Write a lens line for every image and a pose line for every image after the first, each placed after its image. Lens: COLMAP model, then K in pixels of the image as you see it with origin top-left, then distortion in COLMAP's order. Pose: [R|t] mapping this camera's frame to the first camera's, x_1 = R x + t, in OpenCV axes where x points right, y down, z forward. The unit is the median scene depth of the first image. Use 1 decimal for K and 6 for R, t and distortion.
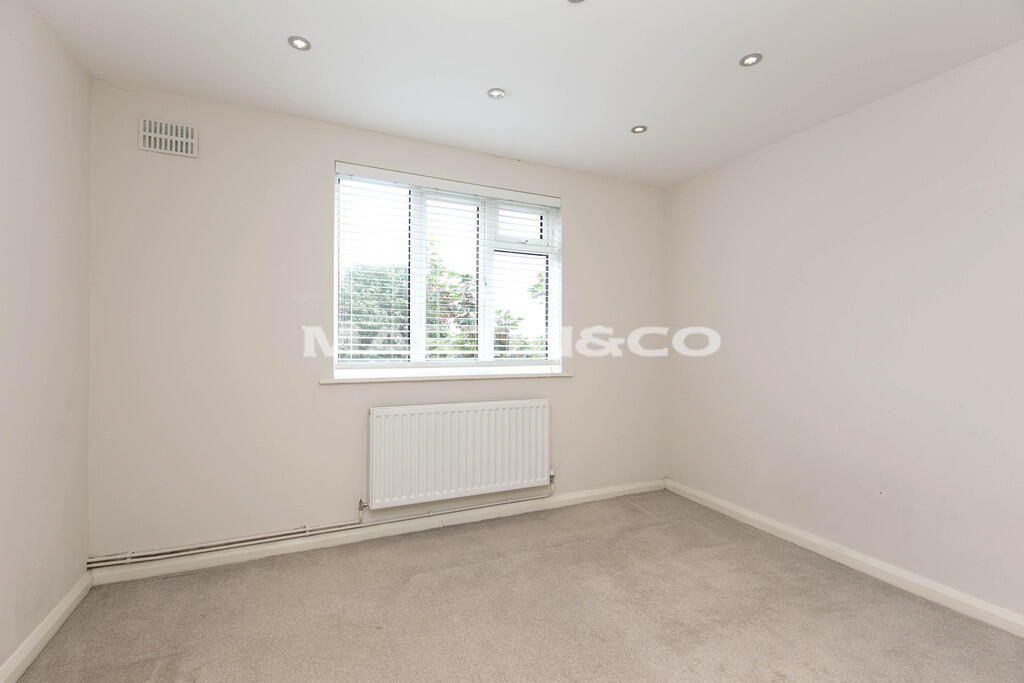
lens RADIAL K [[461.9, 0, 512.0], [0, 461.9, 341.5], [0, 0, 1]] dist [-0.001122, -0.000052]
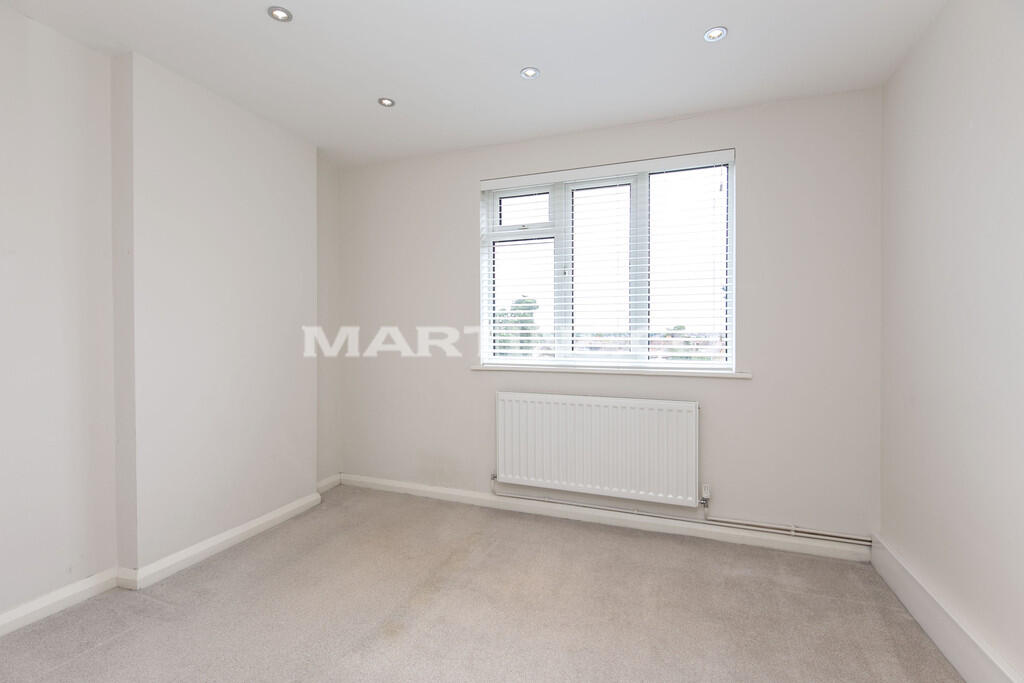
lens RADIAL K [[456.7, 0, 512.0], [0, 456.7, 341.5], [0, 0, 1]] dist [0.001239, -0.000043]
pose [[0.697519, 0.009001, -0.716510, 0.448595], [0.001774, 0.999896, 0.014288, 0.002651], [0.716564, -0.011237, 0.697431, 0.209742]]
